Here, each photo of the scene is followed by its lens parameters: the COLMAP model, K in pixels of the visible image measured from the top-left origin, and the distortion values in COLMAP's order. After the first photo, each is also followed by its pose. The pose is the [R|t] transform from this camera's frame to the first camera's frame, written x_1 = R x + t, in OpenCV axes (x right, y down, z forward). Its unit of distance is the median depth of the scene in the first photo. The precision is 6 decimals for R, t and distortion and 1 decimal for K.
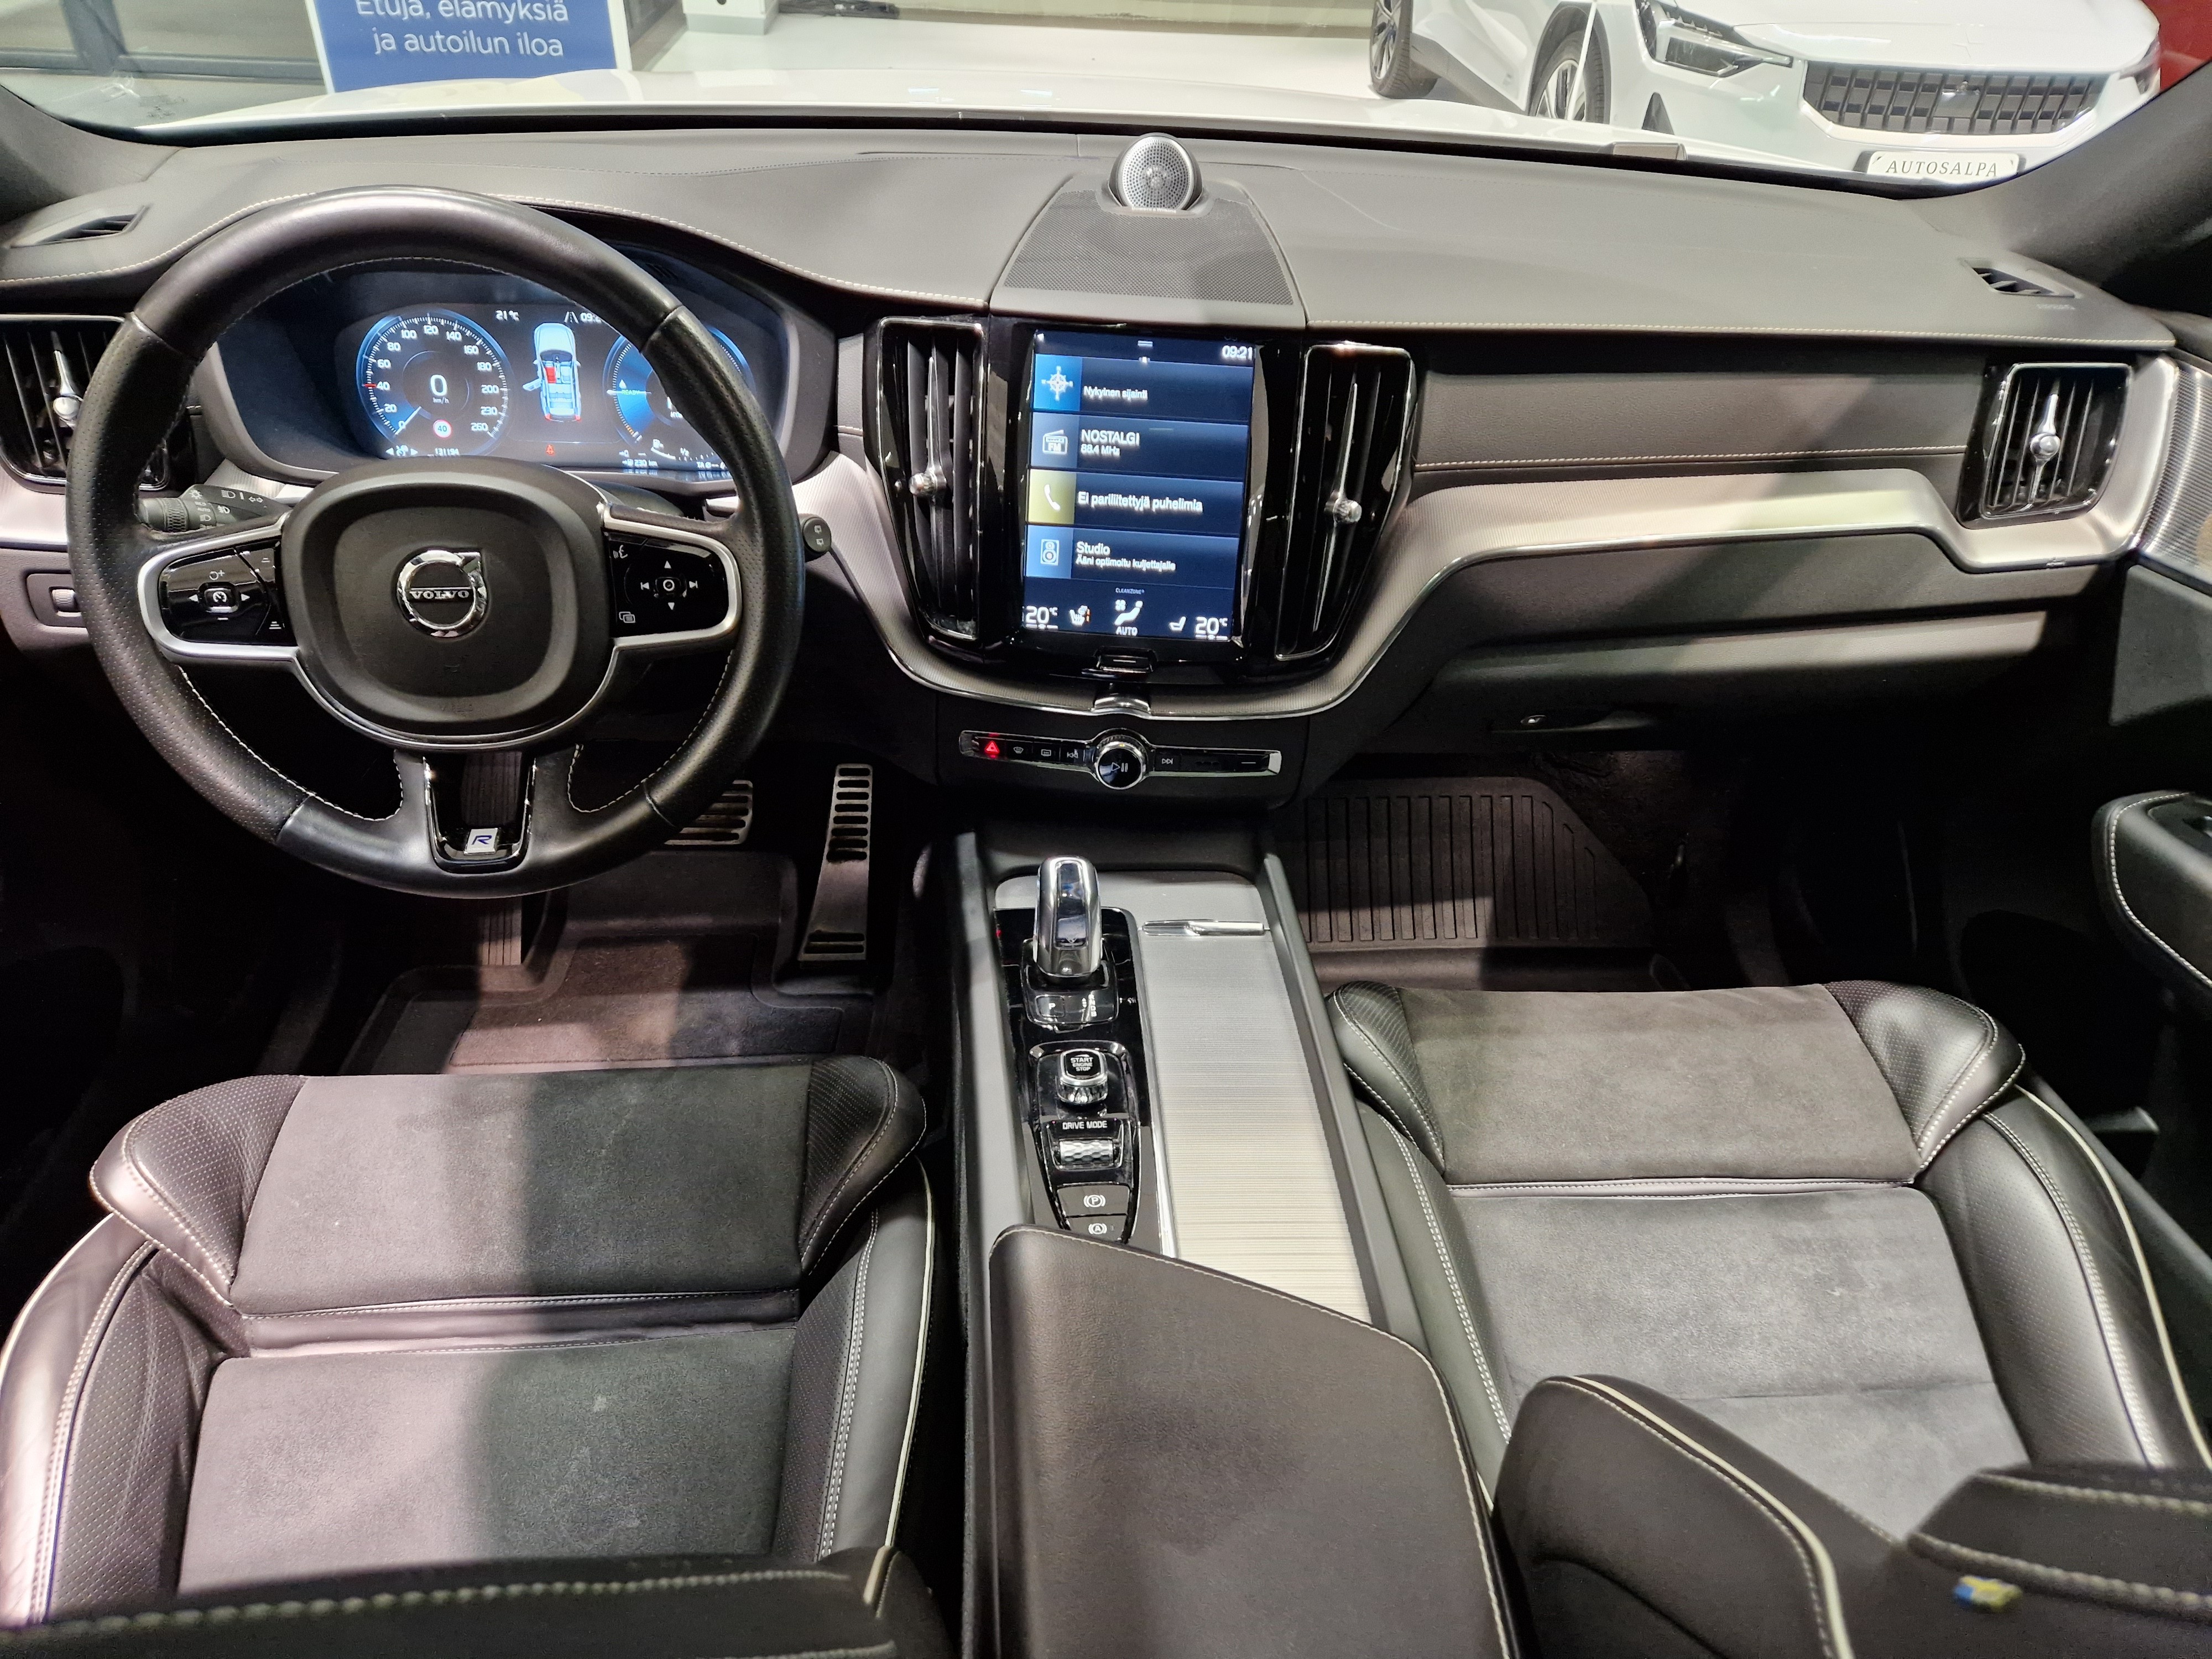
lens RADIAL K [[1513.2, 0, 1085.0], [0, 1513.2, 864.8], [0, 0, 1]] dist [0.069697, -0.056127]
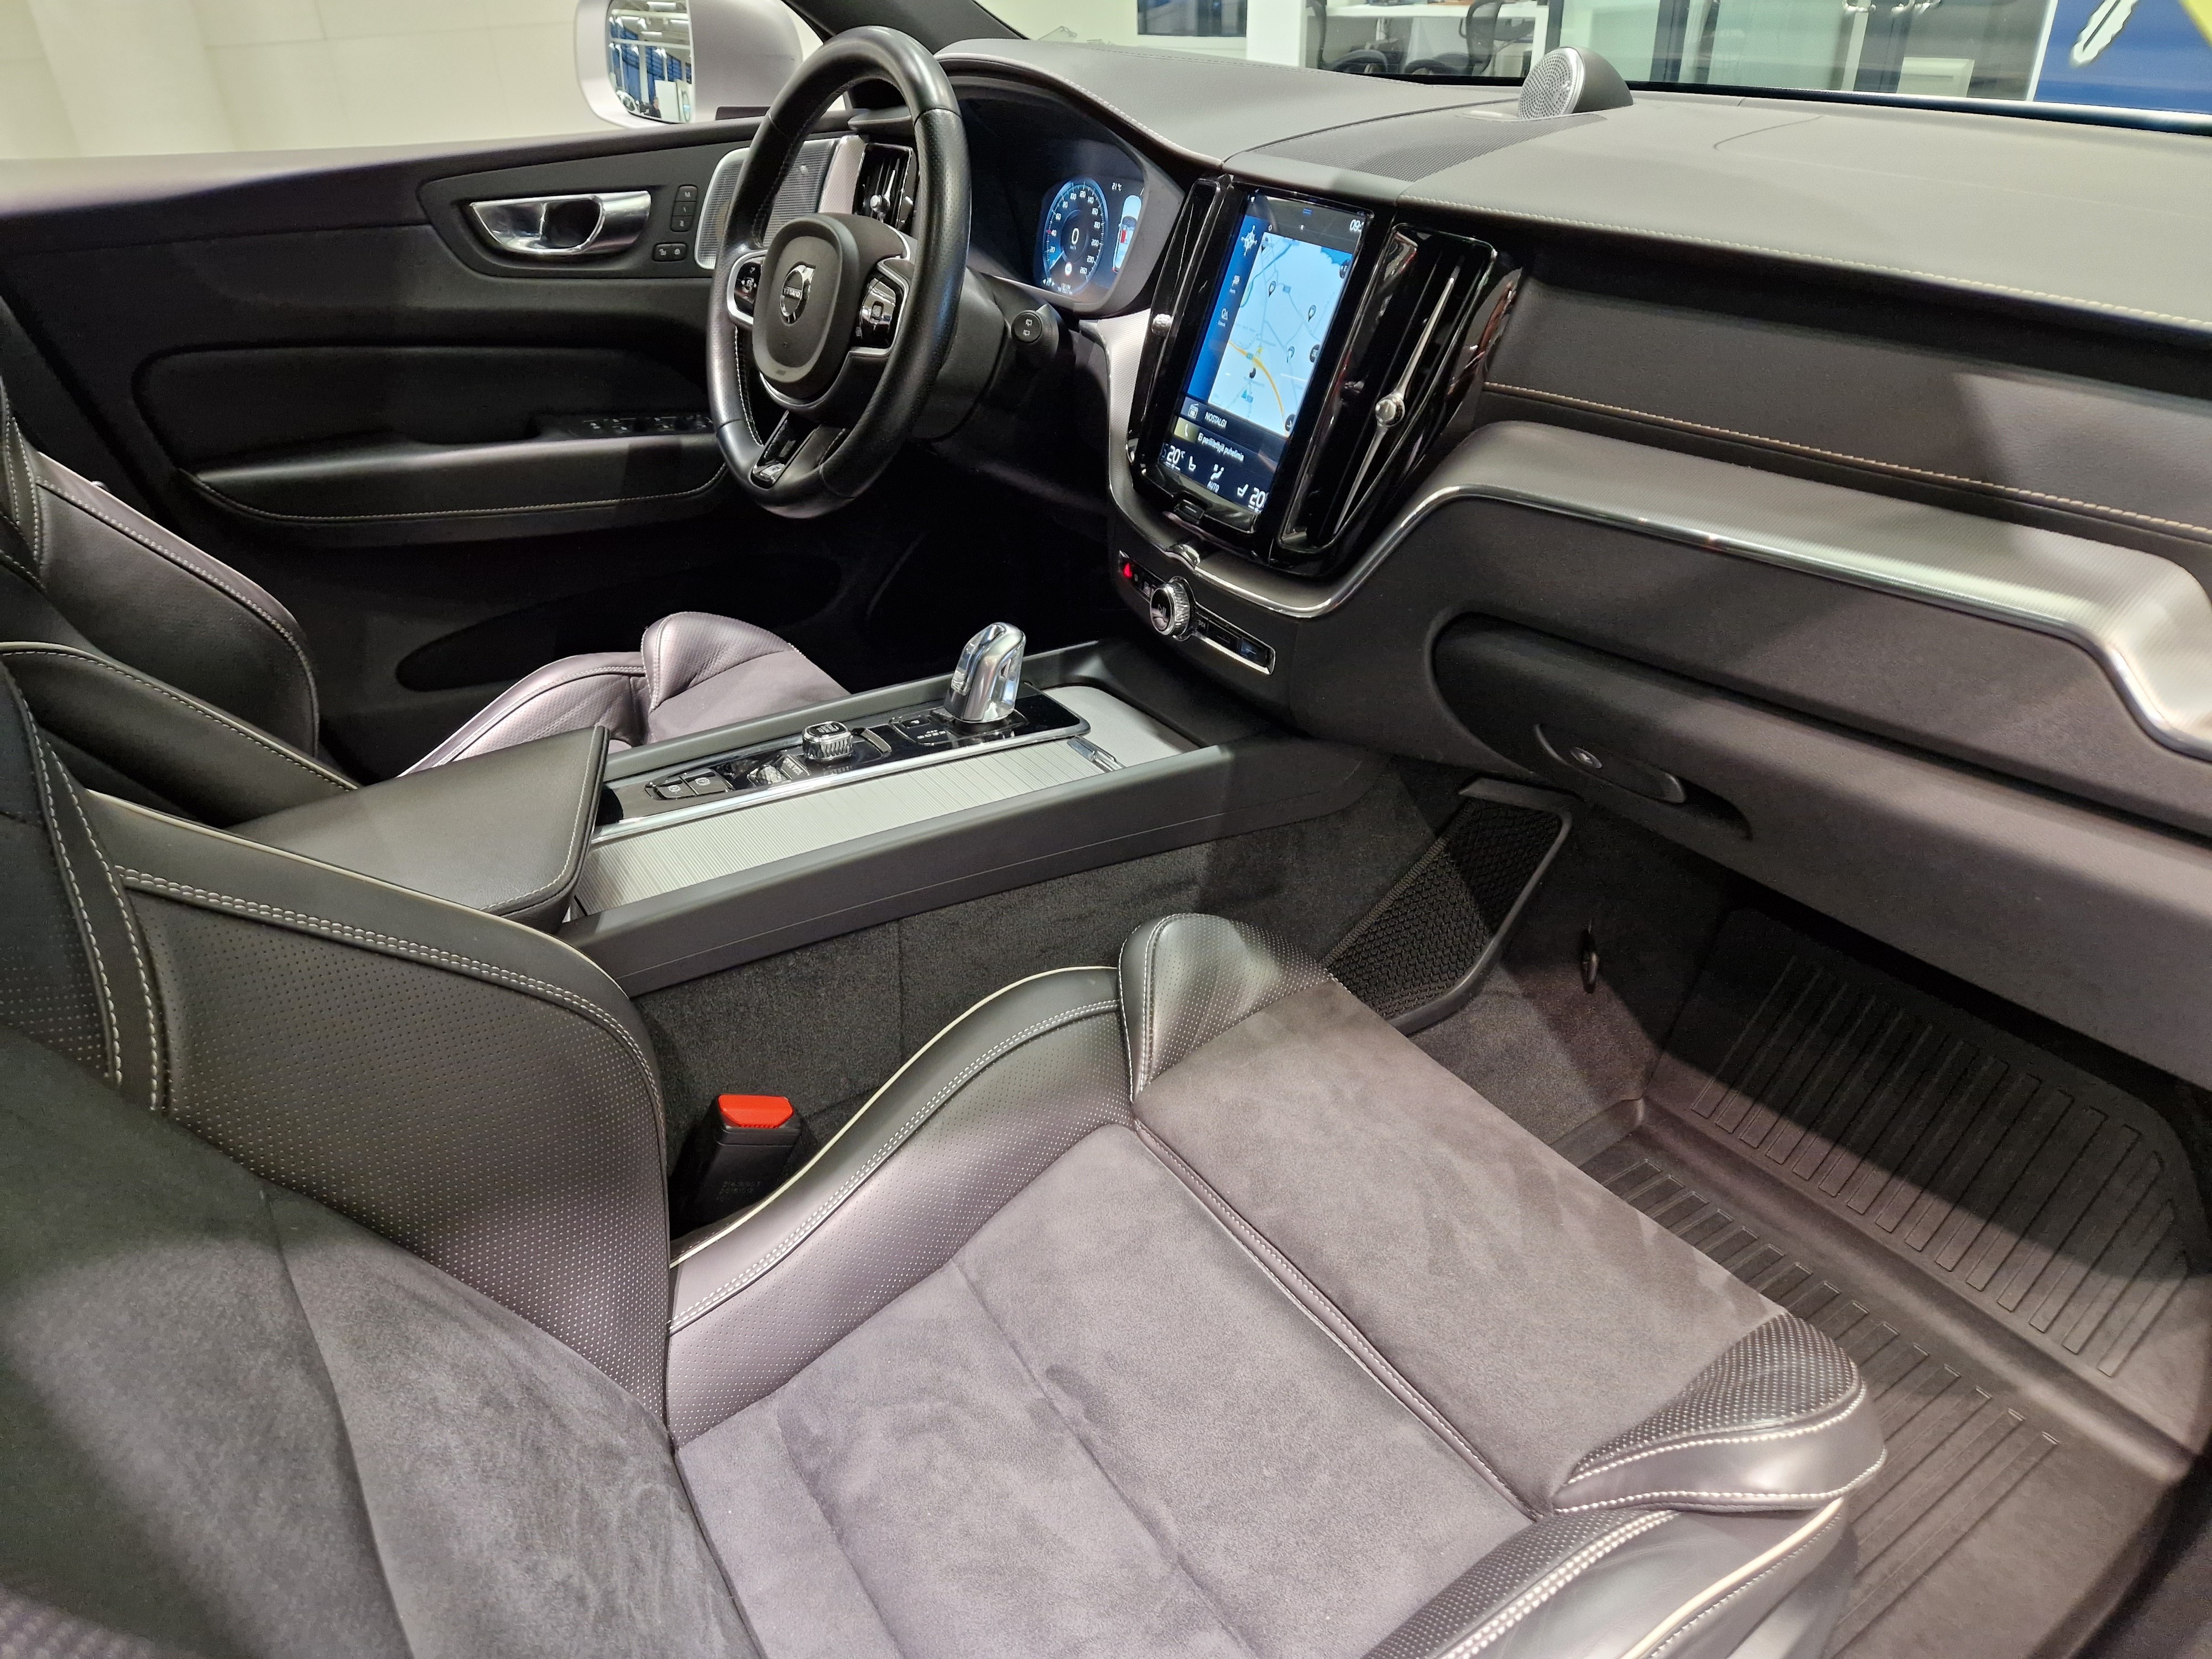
lens RADIAL K [[1513.2, 0, 1115.8], [0, 1513.2, 830.4], [0, 0, 1]] dist [0.069697, -0.056127]
pose [[0.488449, 0.384735, -0.783196, 0.883249], [-0.489038, 0.864044, 0.119457, -0.045521], [0.722676, 0.324664, 0.610191, 0.409759]]
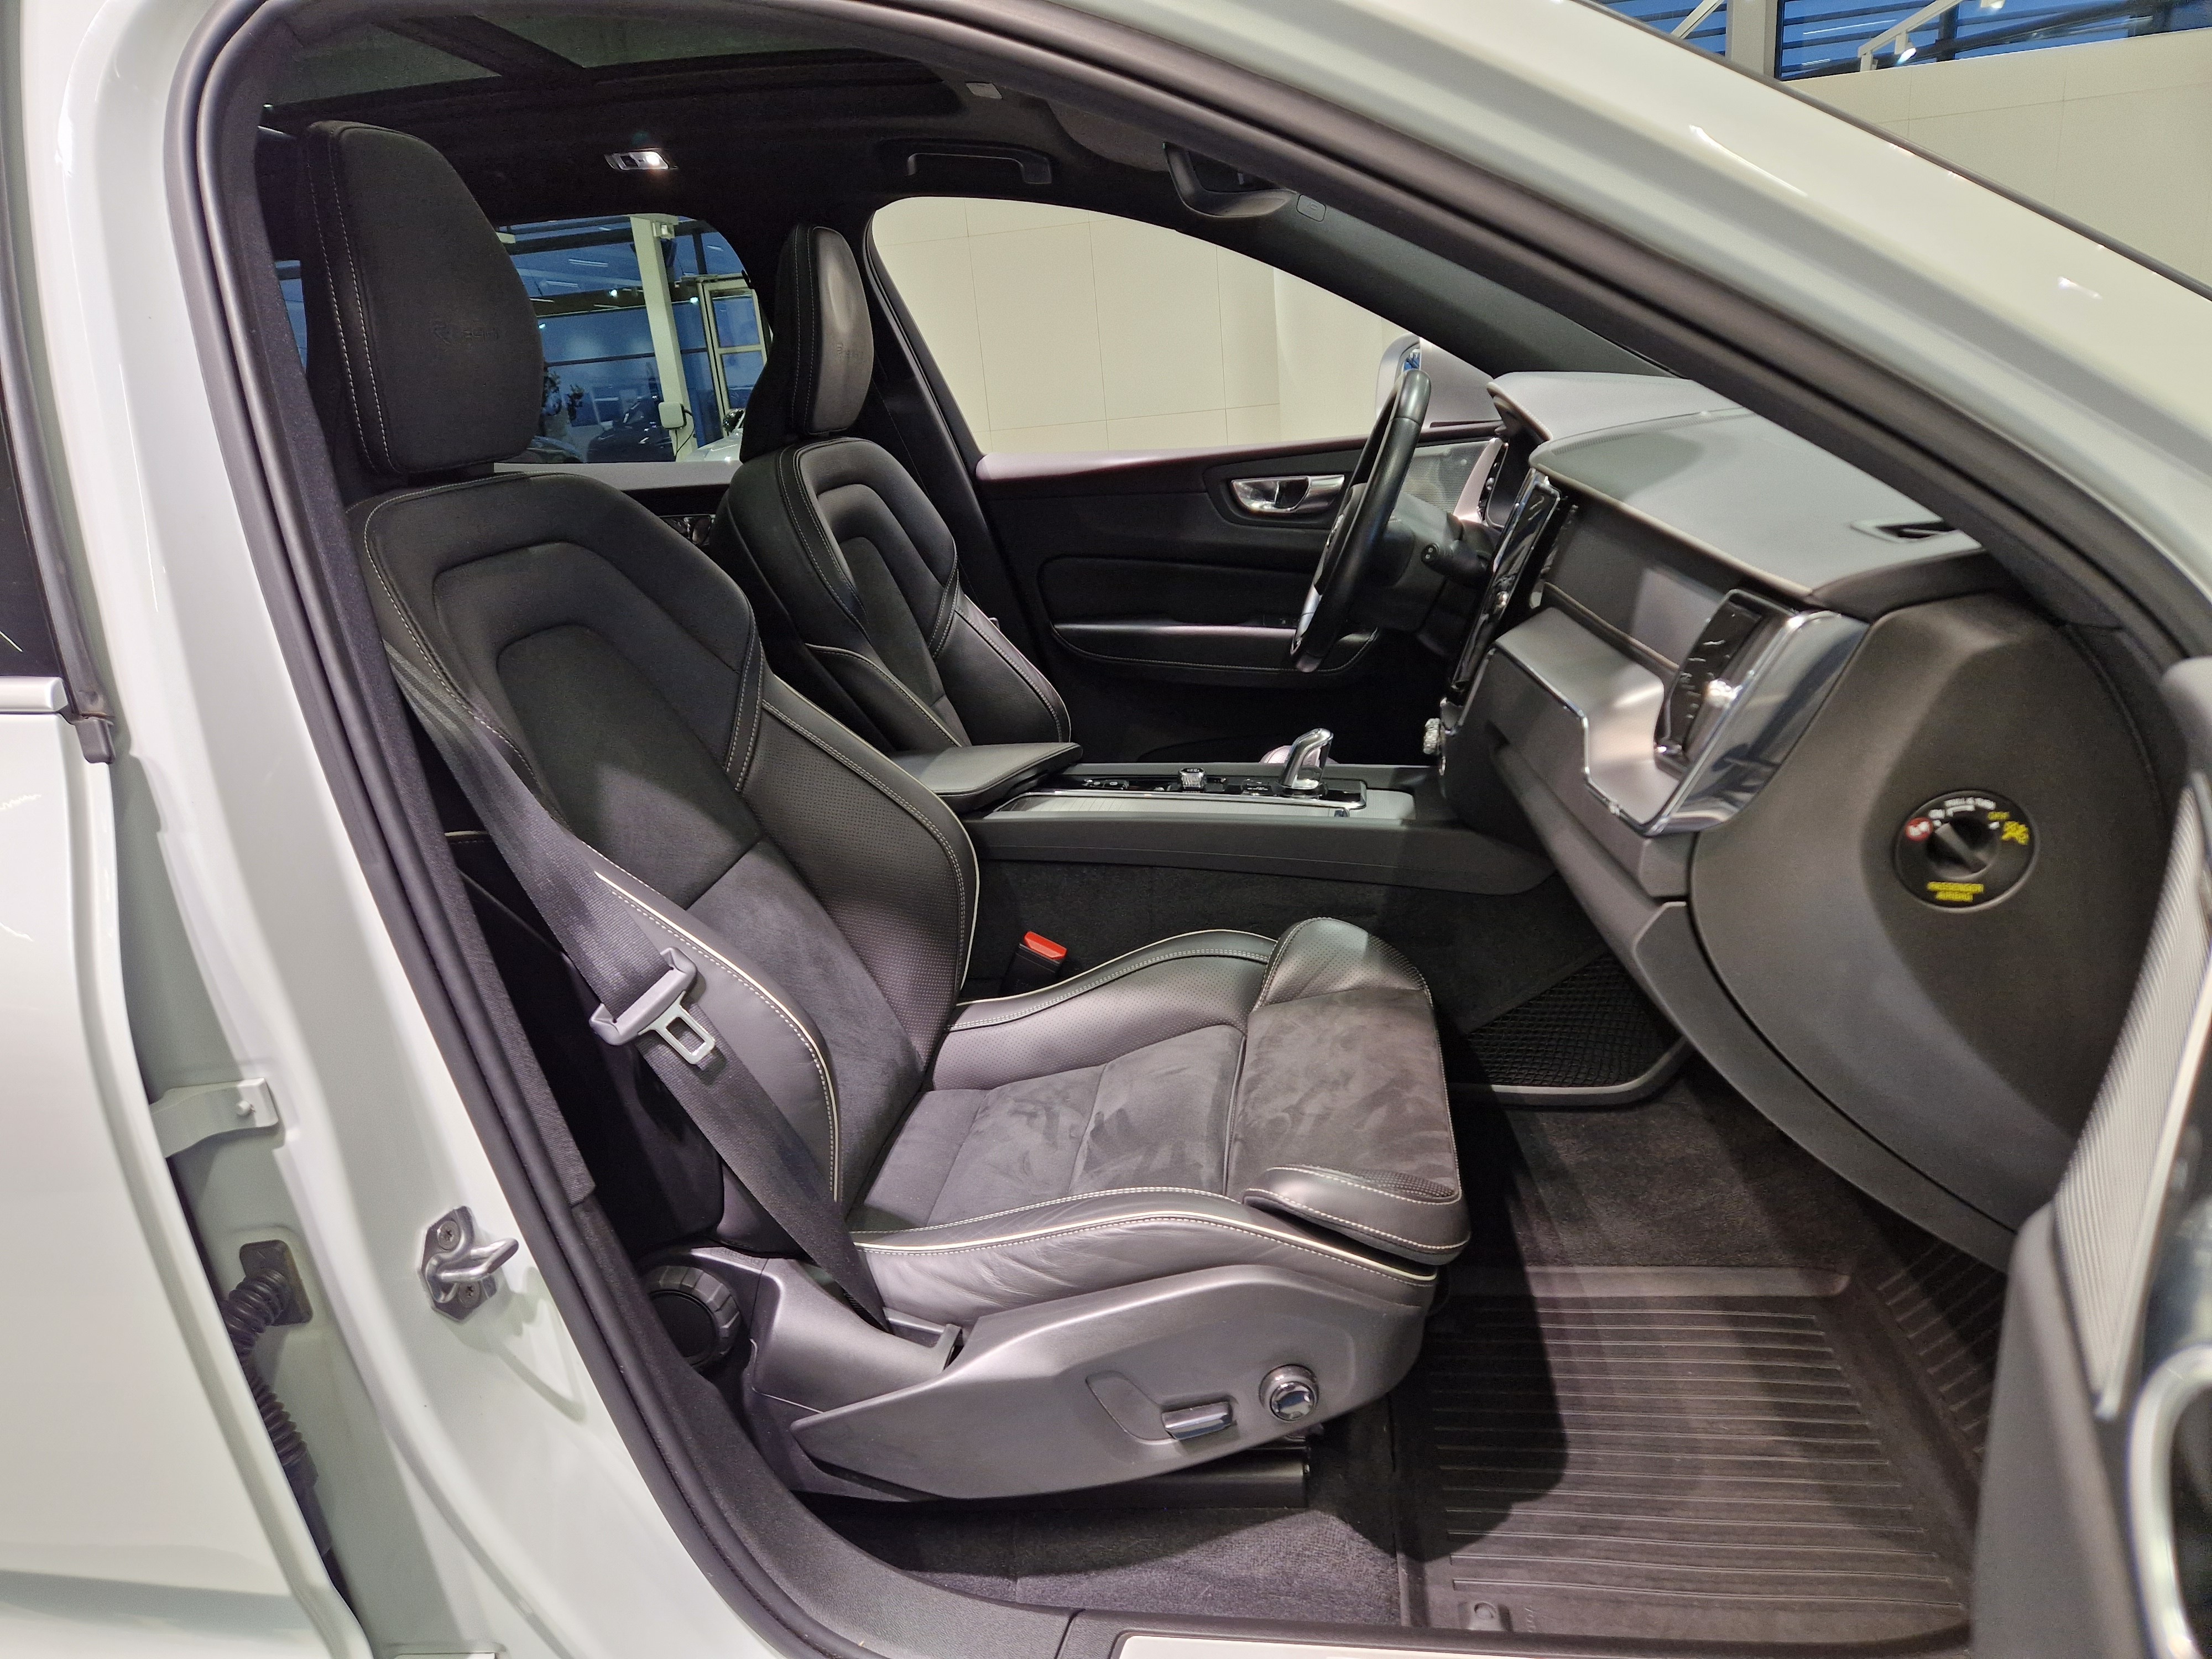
lens RADIAL K [[1513.2, 0, 1112.0], [0, 1513.2, 821.4], [0, 0, 1]] dist [0.069697, -0.056127]
pose [[-0.213935, 0.251678, -0.943870, 1.556135], [-0.541548, 0.773608, 0.329024, -0.339358], [0.812993, 0.581540, -0.029206, 0.875258]]
